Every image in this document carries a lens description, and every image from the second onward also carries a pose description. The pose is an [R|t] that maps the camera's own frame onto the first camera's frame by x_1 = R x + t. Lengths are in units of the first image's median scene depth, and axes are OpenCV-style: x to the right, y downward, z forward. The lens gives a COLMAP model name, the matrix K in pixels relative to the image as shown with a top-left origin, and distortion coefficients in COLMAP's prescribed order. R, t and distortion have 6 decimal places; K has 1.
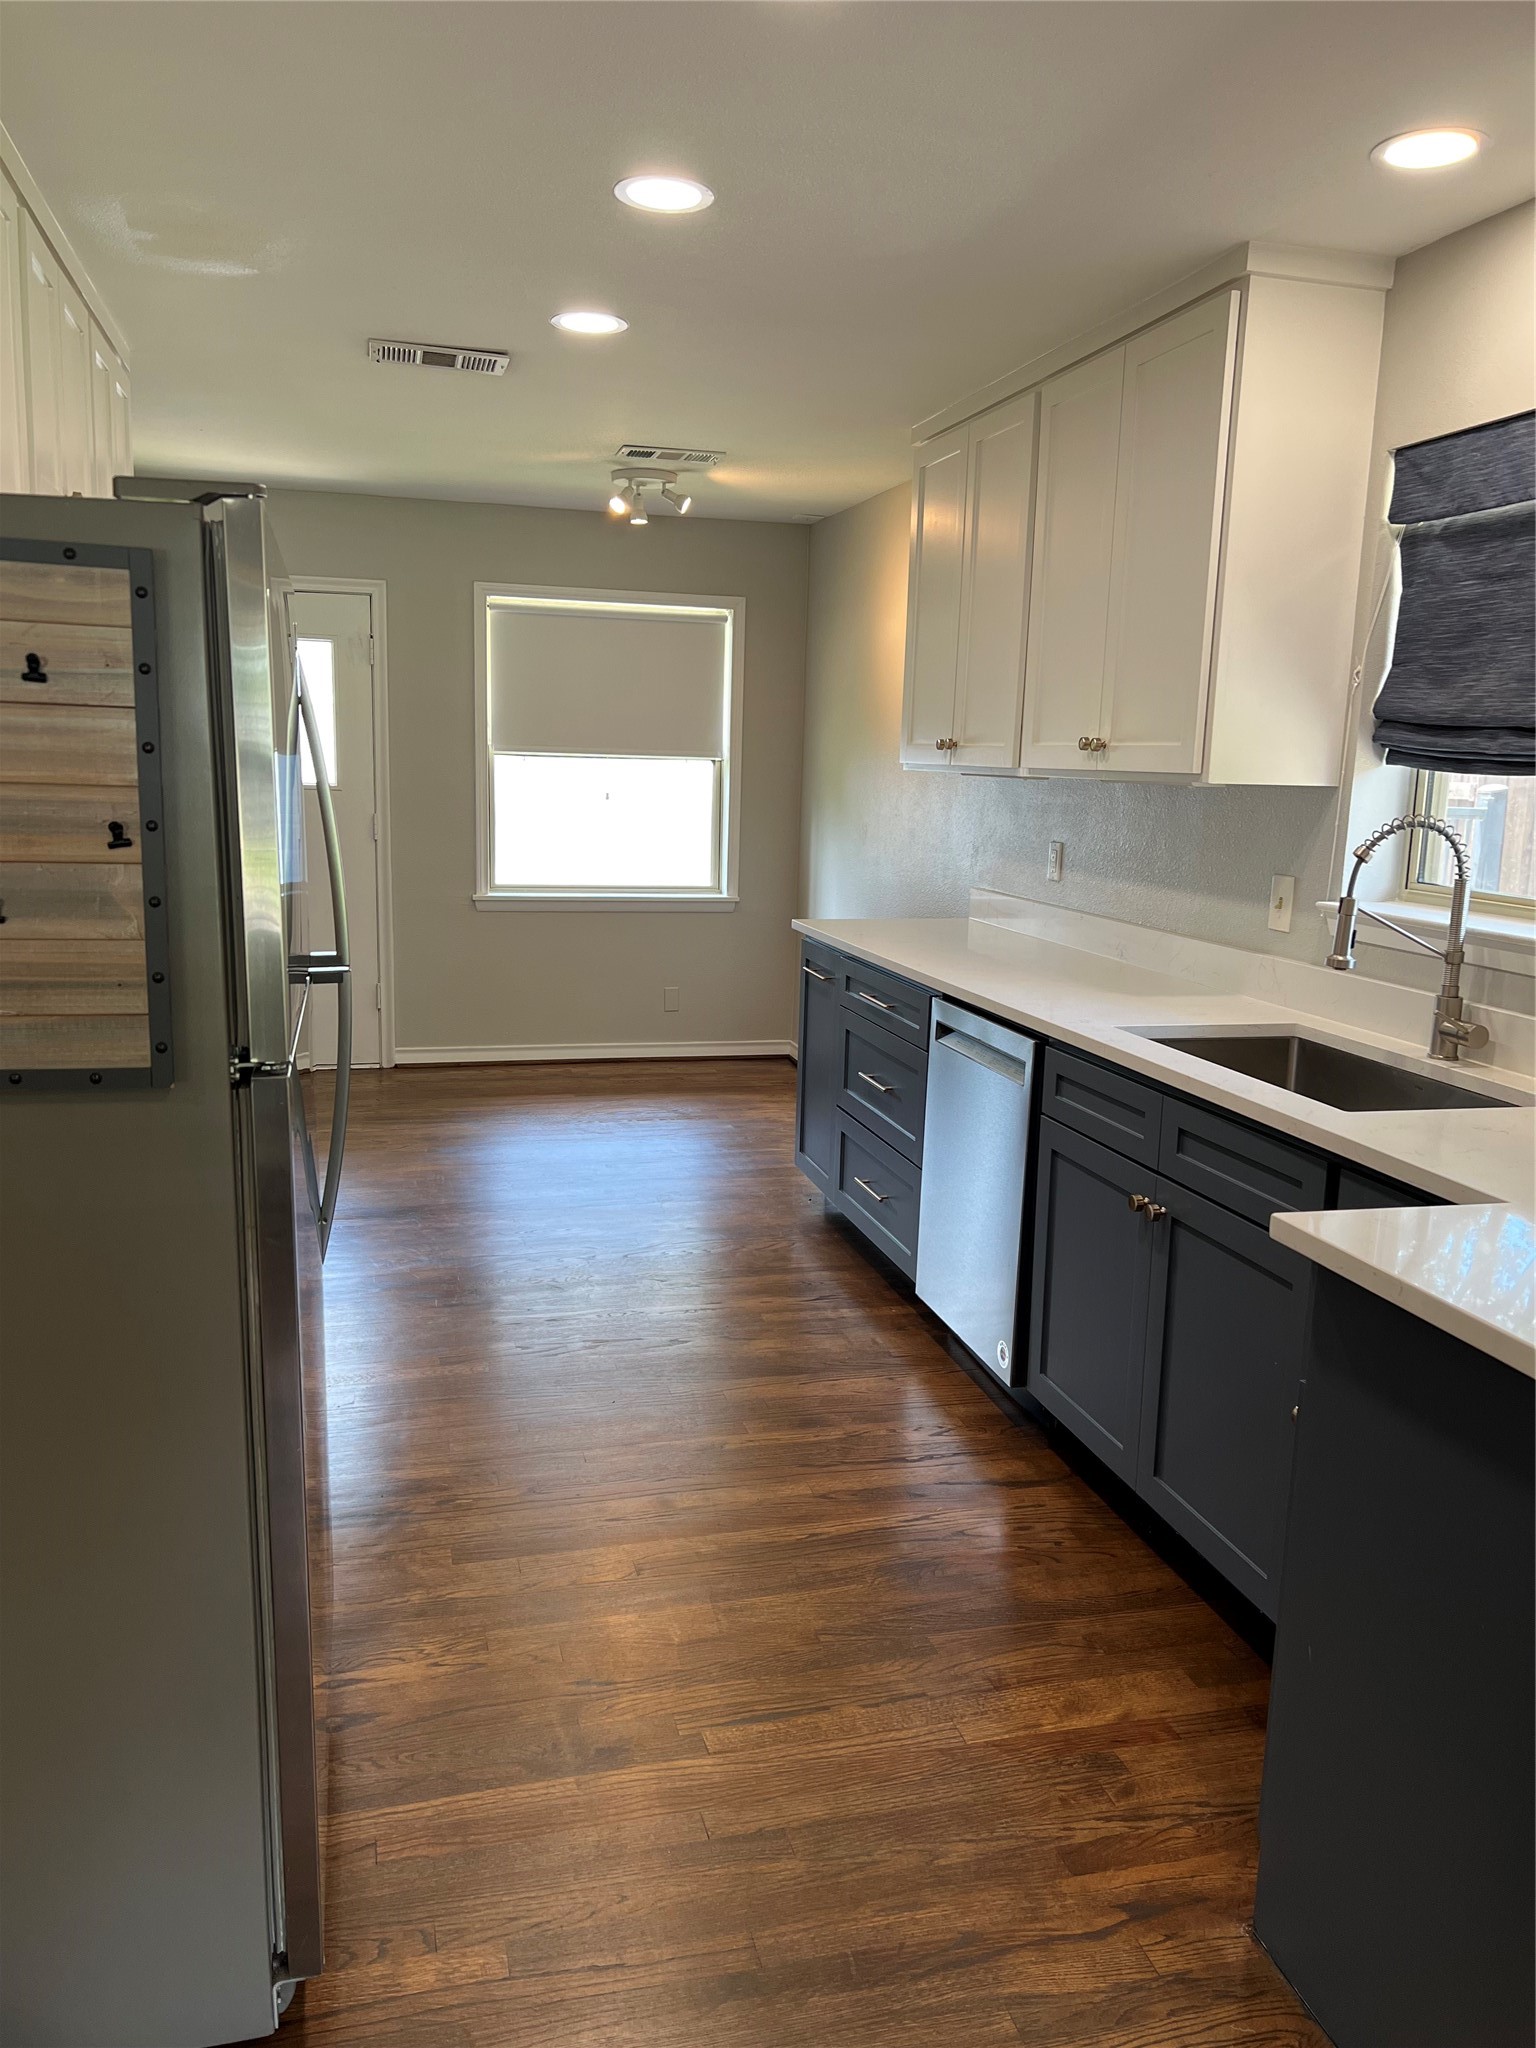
lens RADIAL K [[1508.6, 0, 758.3], [0, 1508.6, 1034.5], [0, 0, 1]] dist [0.022886, -0.034858]
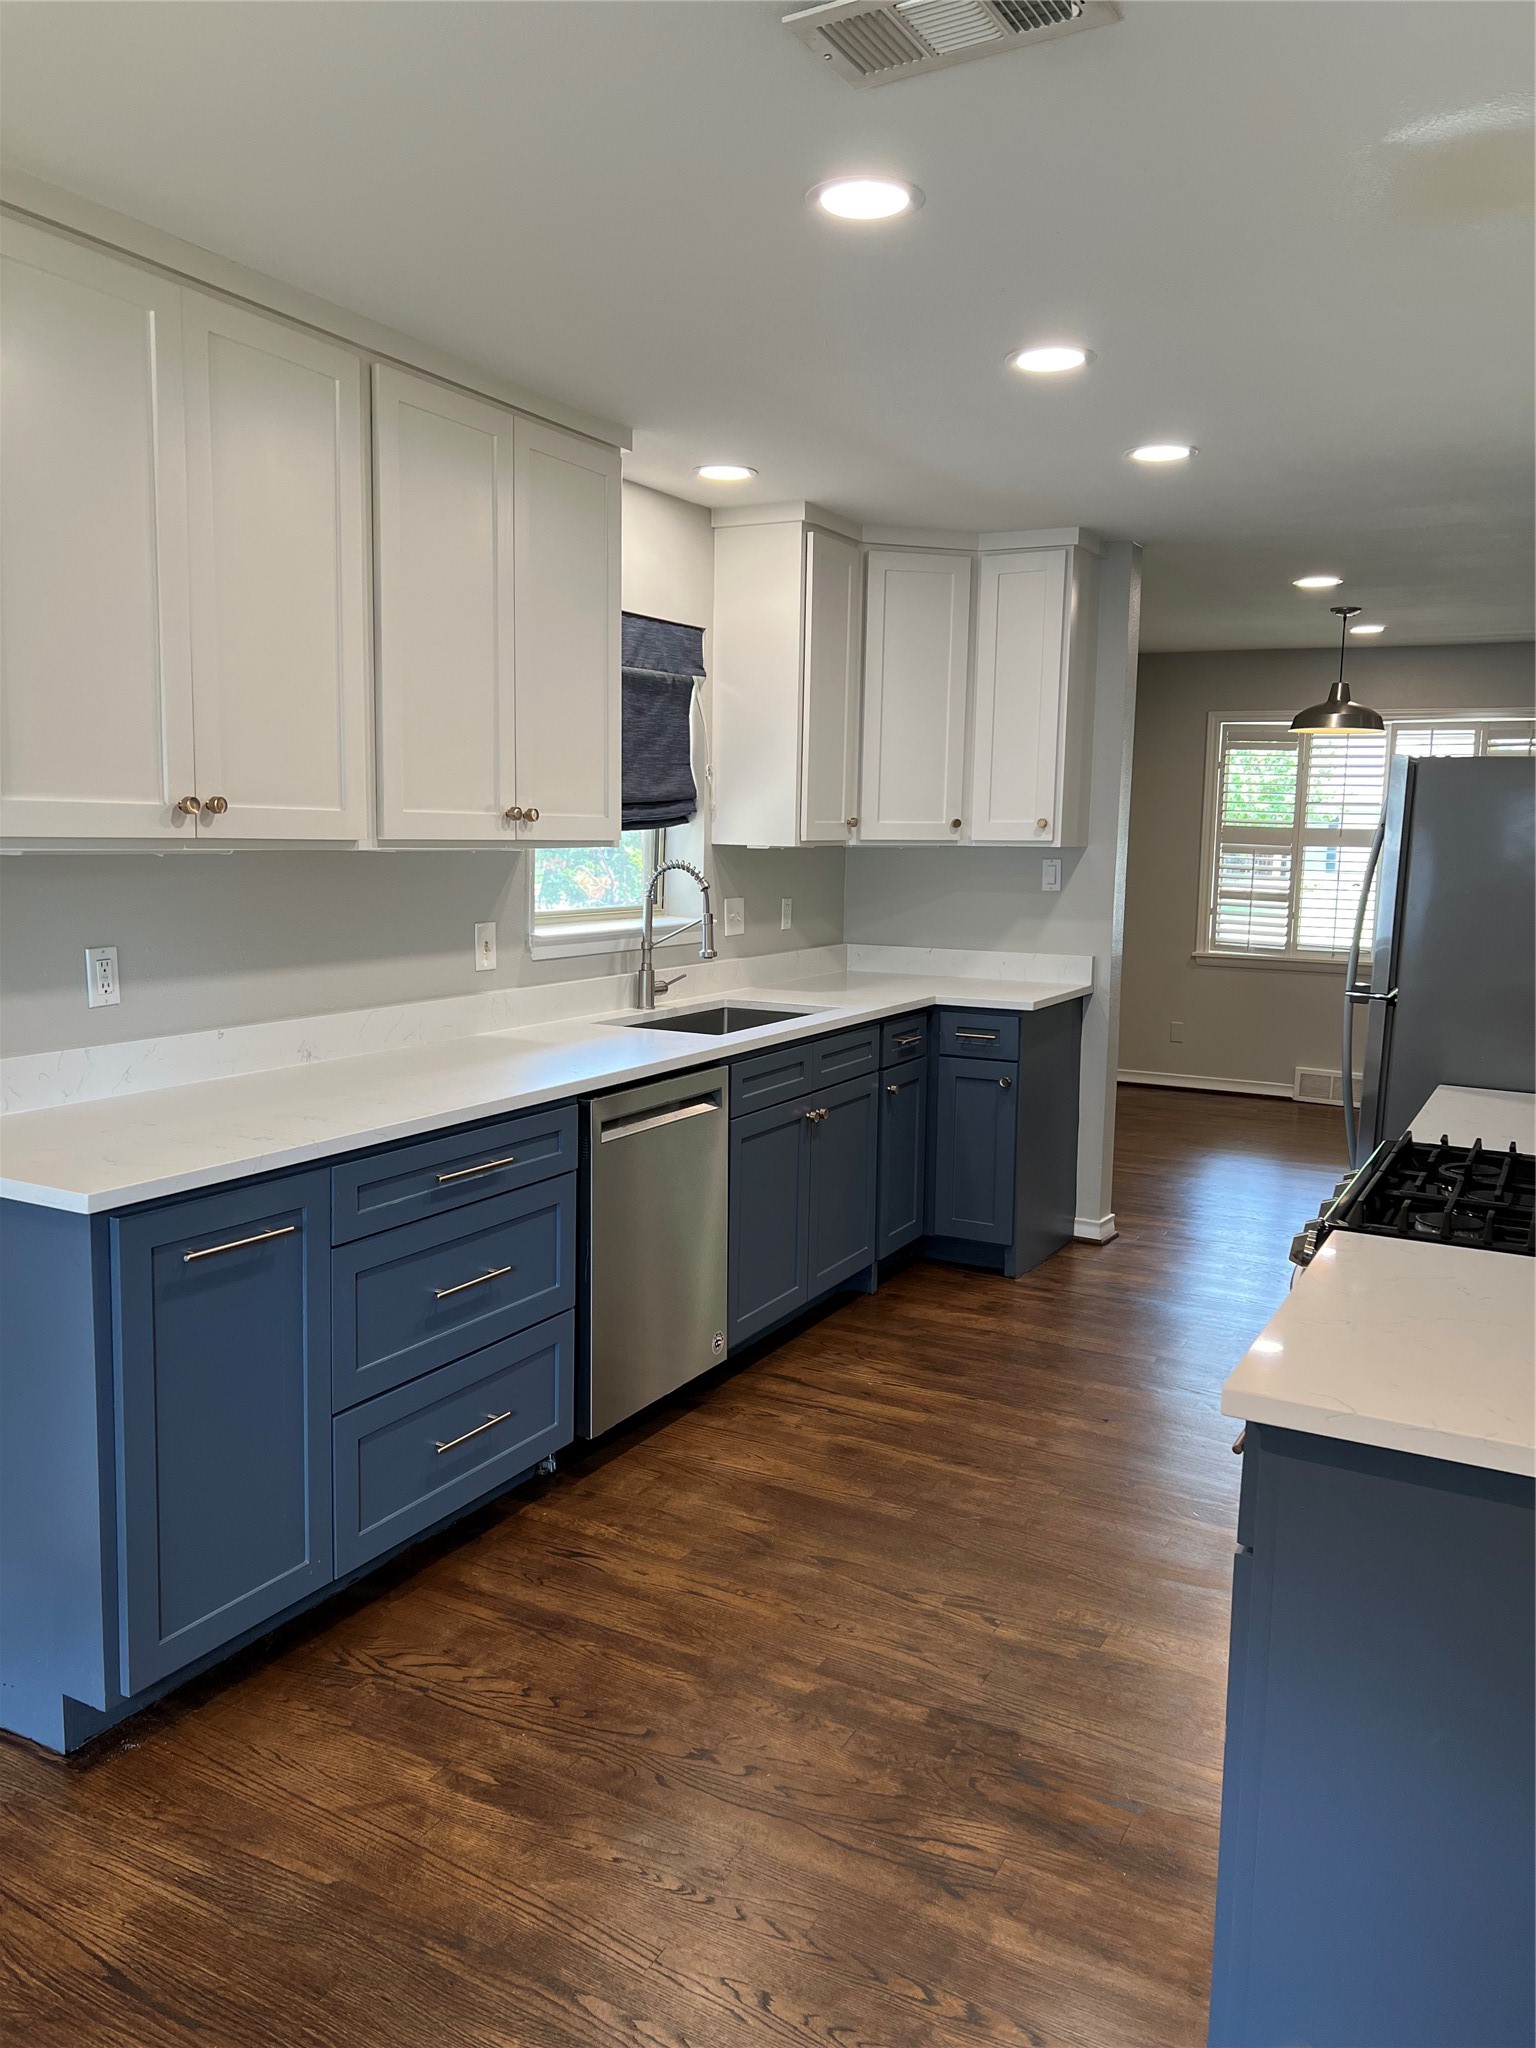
lens RADIAL K [[1508.6, 0, 753.7], [0, 1508.6, 1014.1], [0, 0, 1]] dist [0.022886, -0.034858]
pose [[-0.717319, -0.124071, 0.685609, -0.734138], [0.092055, 0.958514, 0.269771, -0.401951], [-0.690637, 0.256626, -0.676139, 2.009410]]
